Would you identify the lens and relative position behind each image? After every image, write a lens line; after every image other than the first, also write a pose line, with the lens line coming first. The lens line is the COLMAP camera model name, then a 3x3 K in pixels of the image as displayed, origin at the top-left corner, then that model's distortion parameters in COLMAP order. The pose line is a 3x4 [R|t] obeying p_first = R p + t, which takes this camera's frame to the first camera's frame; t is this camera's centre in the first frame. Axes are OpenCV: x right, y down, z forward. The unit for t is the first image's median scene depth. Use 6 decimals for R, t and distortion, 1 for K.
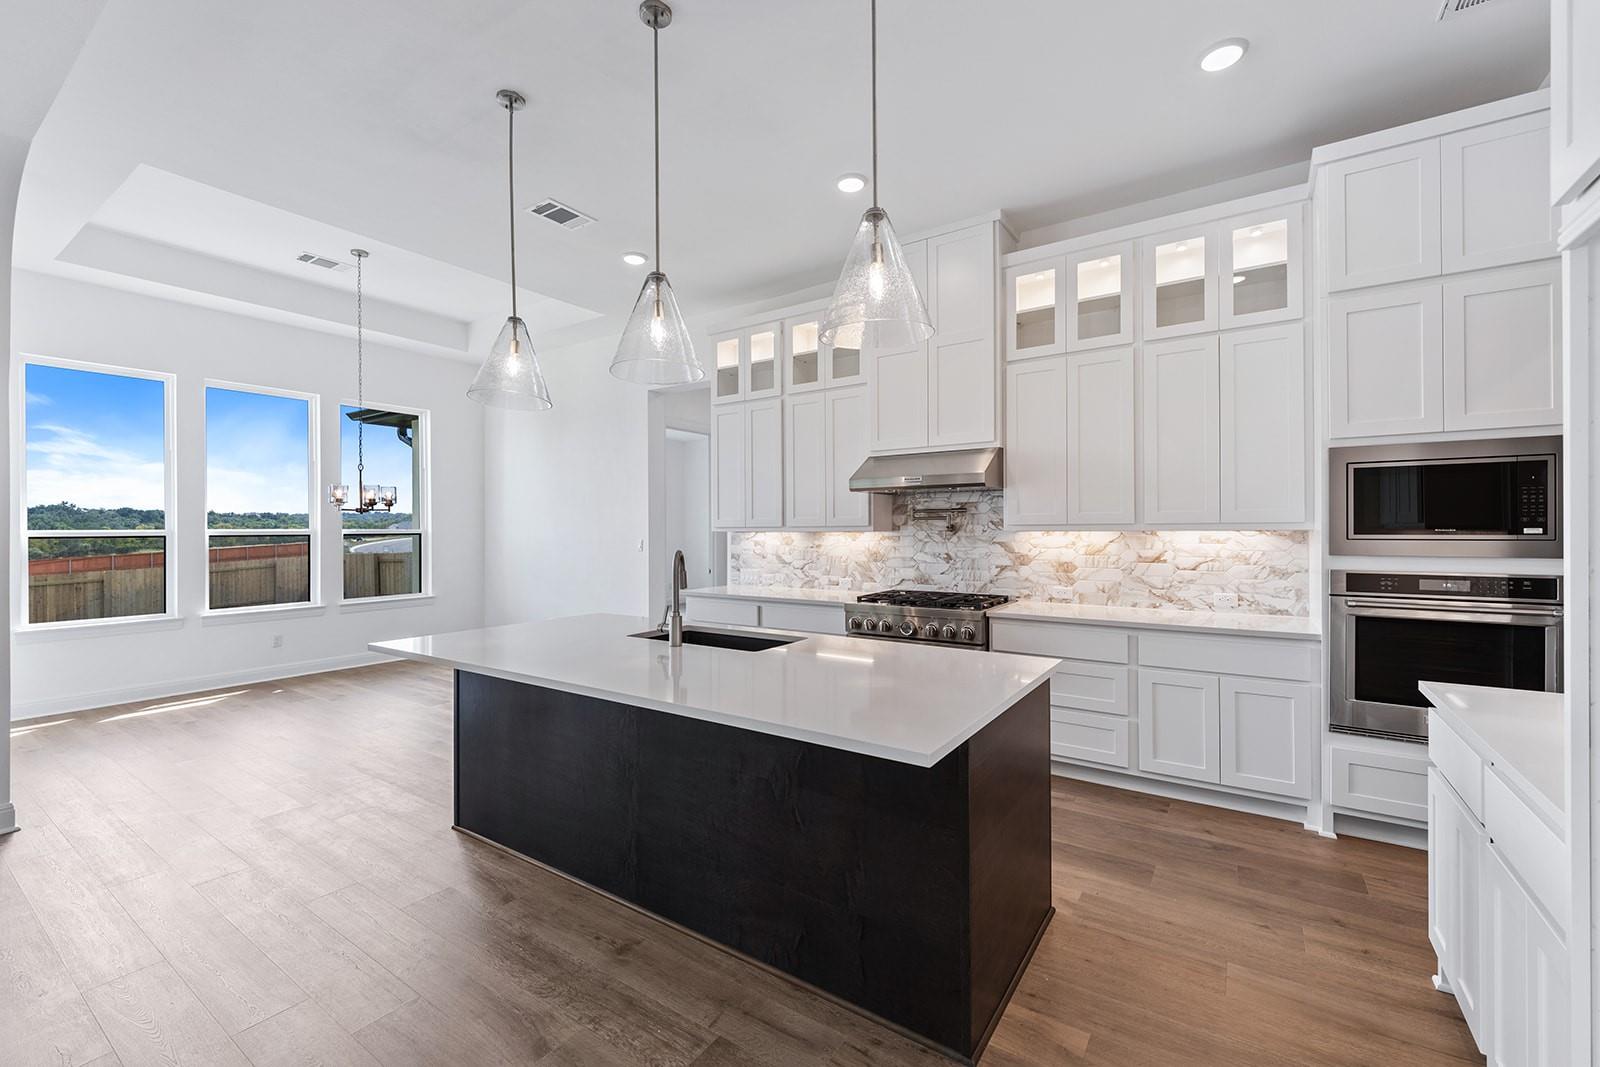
lens RADIAL K [[652.3, 0, 803.5], [0, 652.3, 534.3], [0, 0, 1]] dist [0.000482, -0.000849]
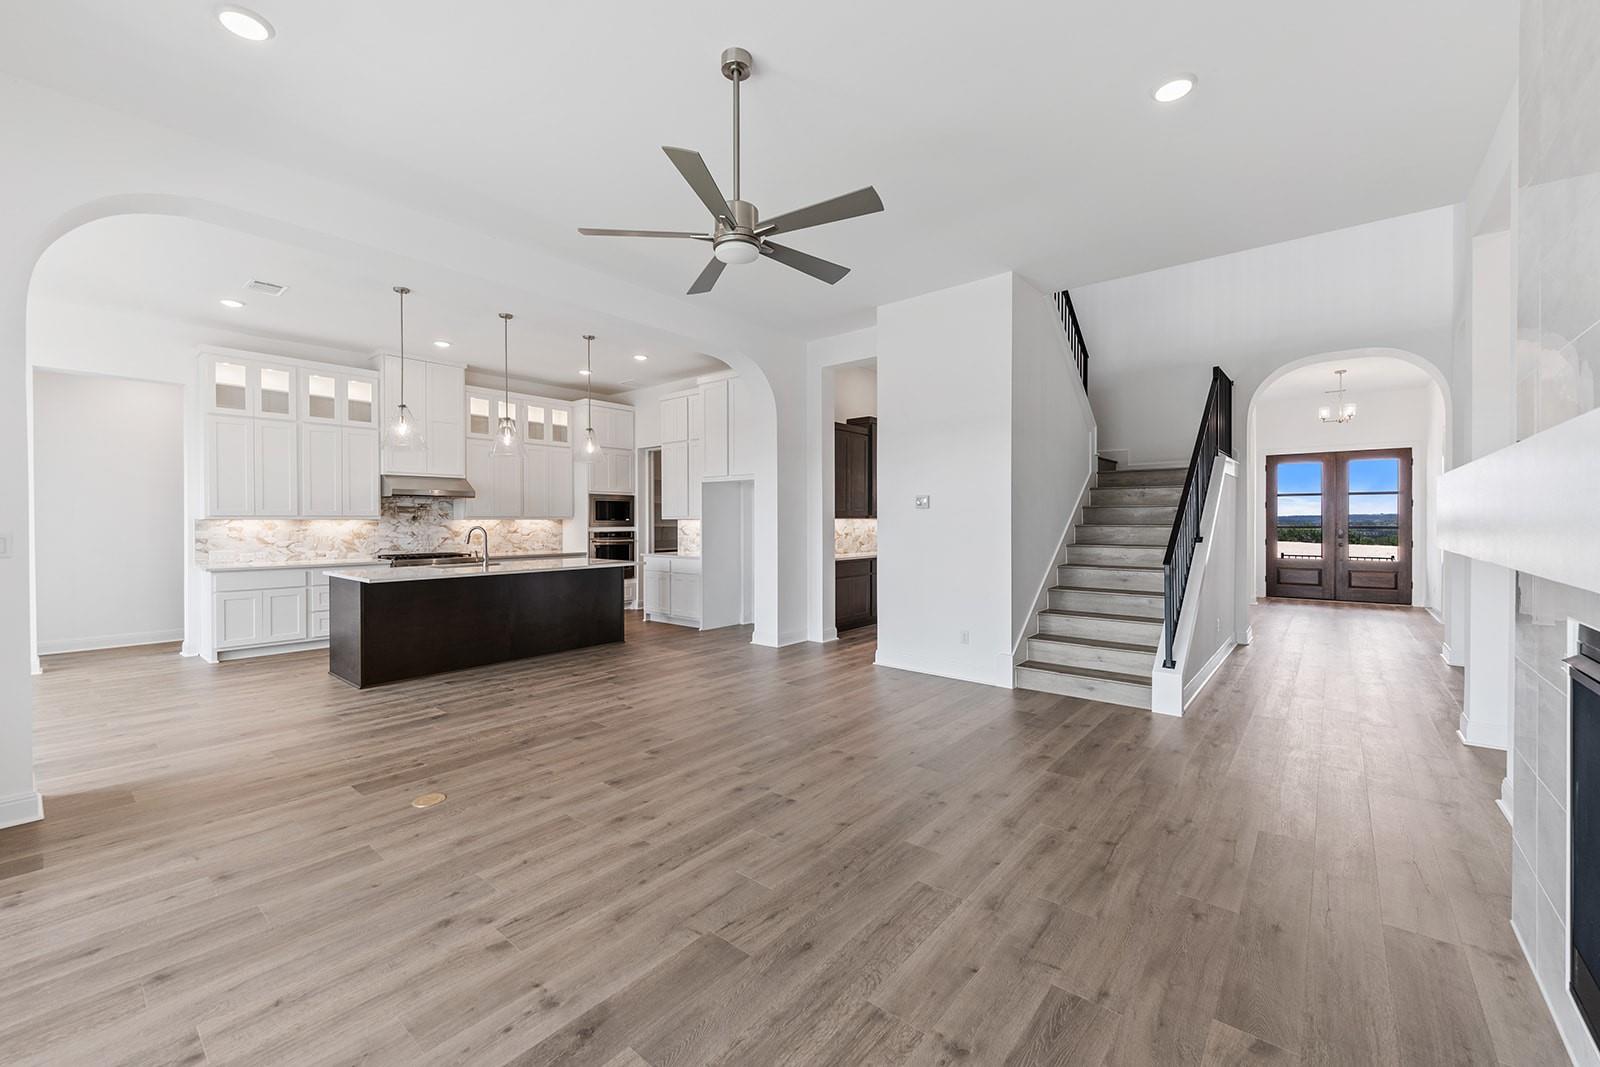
lens RADIAL K [[635.6, 0, 800.0], [0, 635.6, 521.1], [0, 0, 1]] dist [-0.002145, -0.002336]
pose [[0.097352, -0.000973, 0.995250, -1.415539], [0.002783, 0.999996, 0.000705, 0.001244], [-0.995246, 0.002701, 0.097354, -0.218234]]
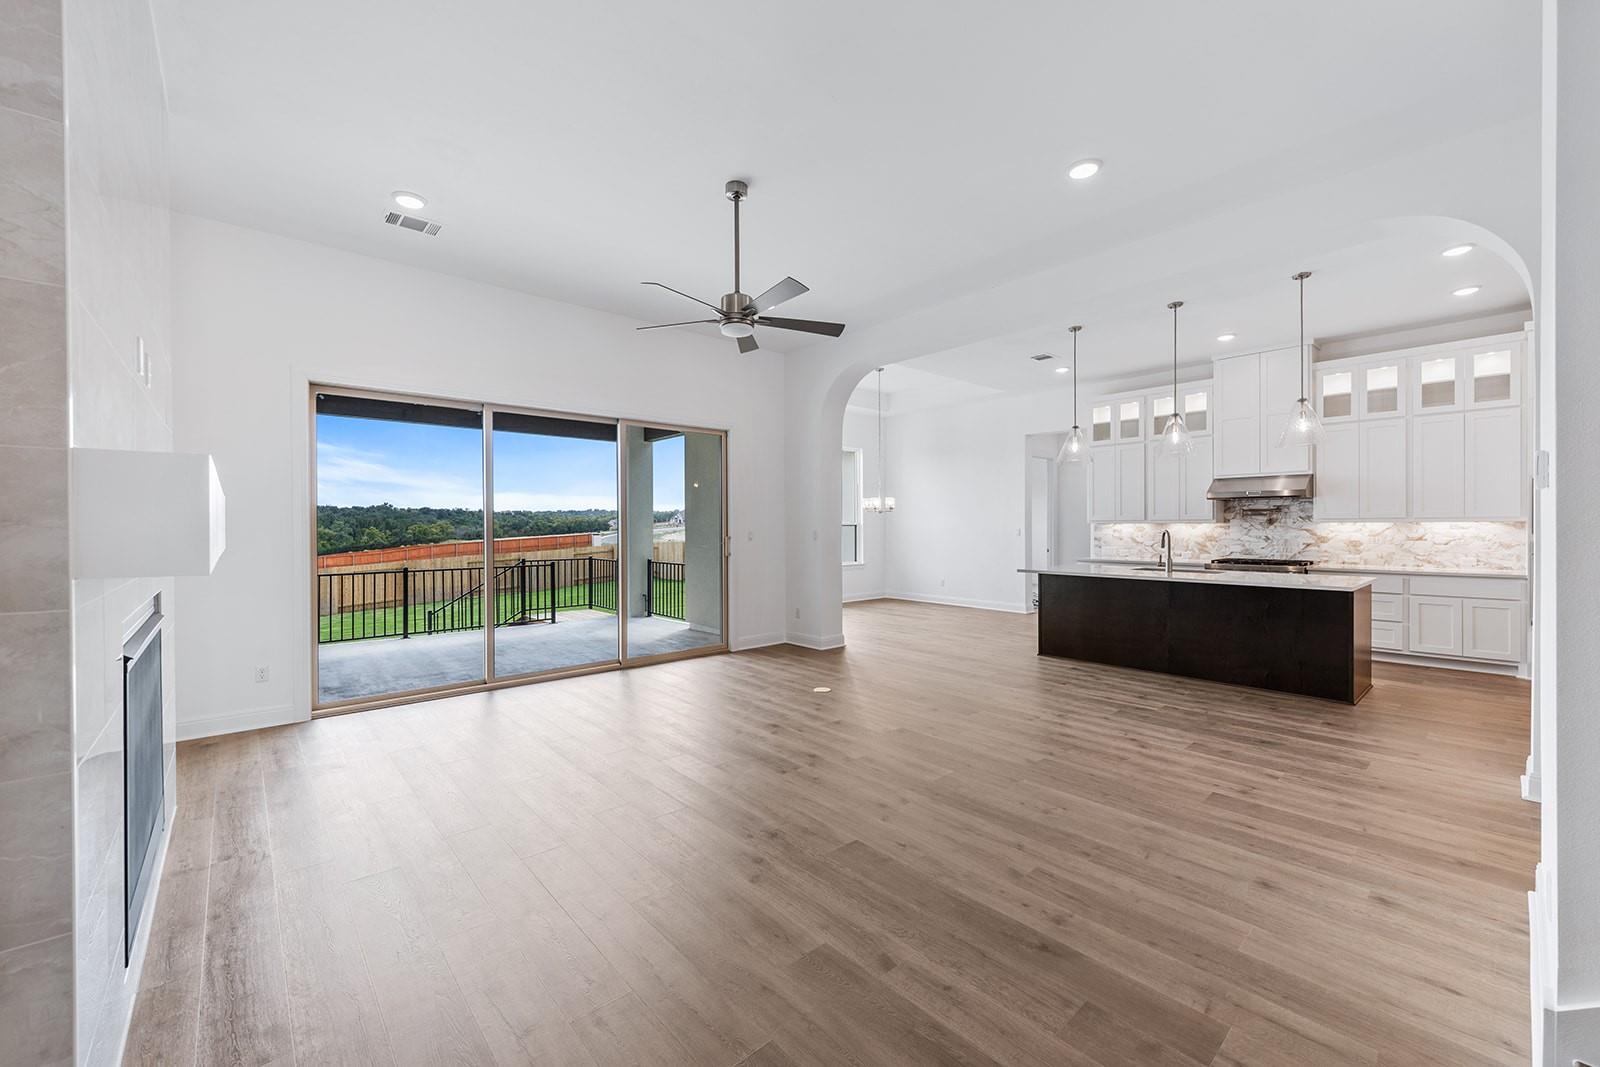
lens RADIAL K [[635.6, 0, 799.3], [0, 635.6, 533.6], [0, 0, 1]] dist [-0.002145, -0.002336]
pose [[0.969317, 0.000294, -0.245816, -0.543663], [0.002314, 0.999944, 0.010323, 0.003593], [0.245805, -0.010575, 0.969262, -0.872474]]
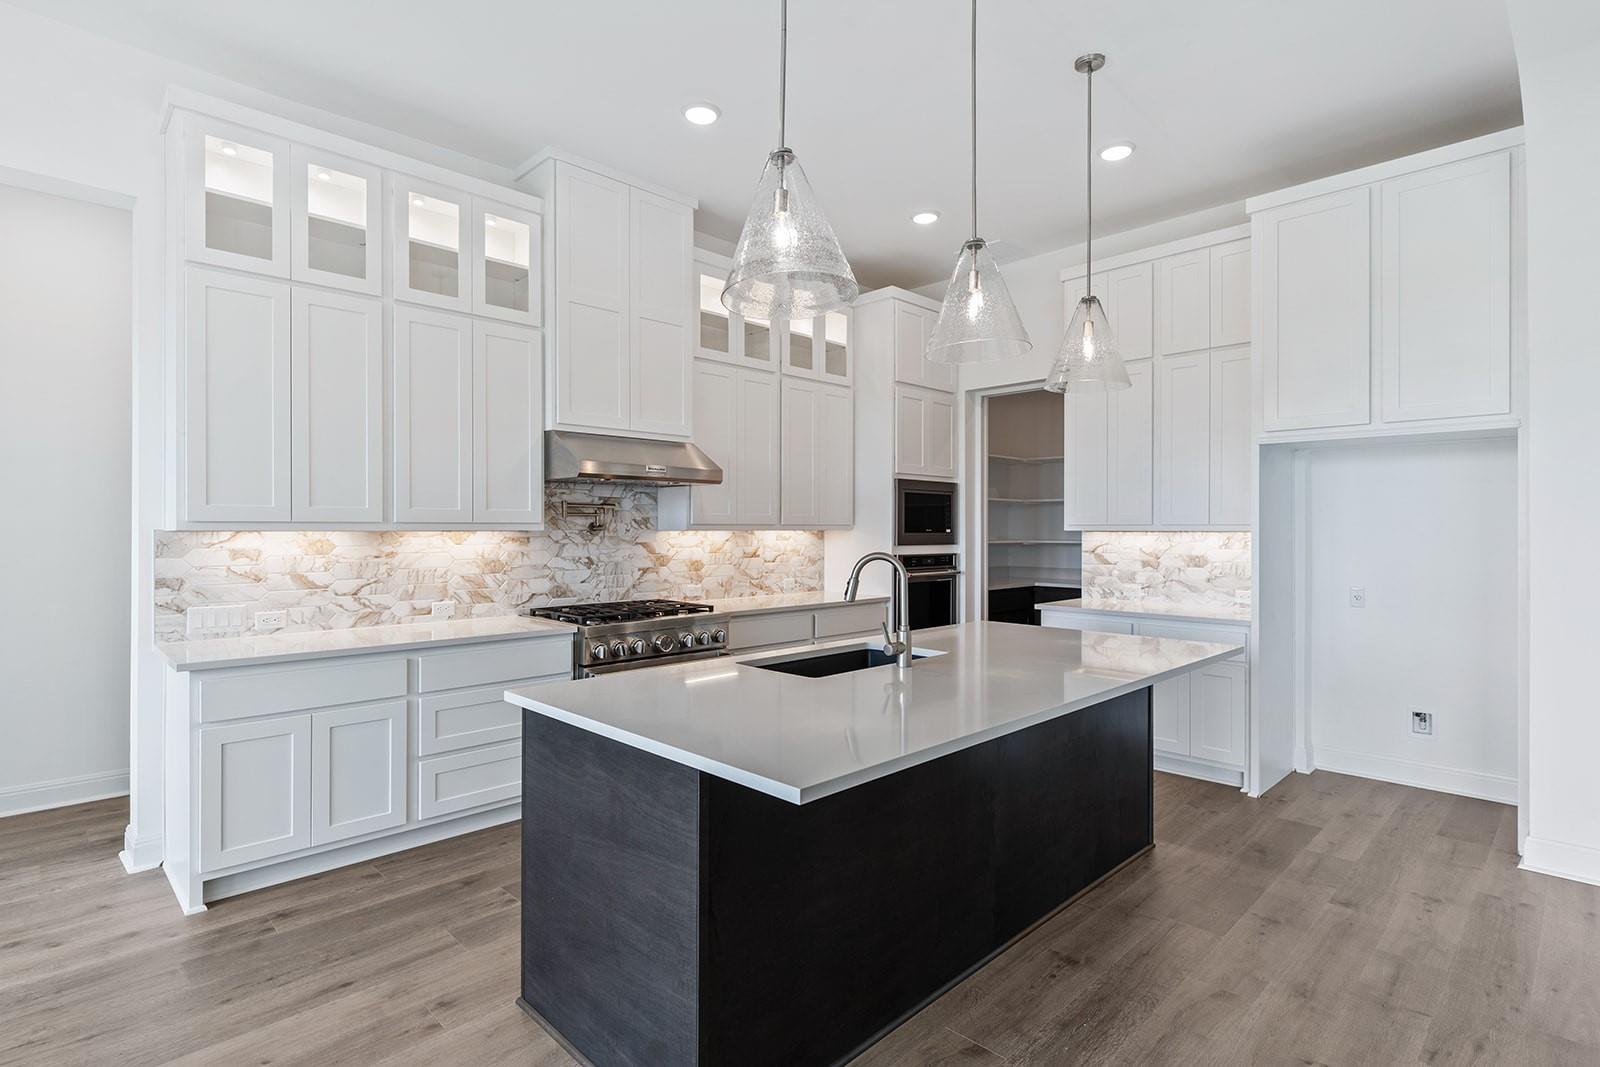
lens RADIAL K [[798.8, 0, 789.9], [0, 798.8, 522.0], [0, 0, 1]] dist [0.013721, -0.001925]
pose [[0.200609, 0.004712, 0.979660, -0.739833], [-0.004335, 0.999983, -0.003922, -0.012859], [-0.979662, -0.003460, 0.200626, 0.553451]]
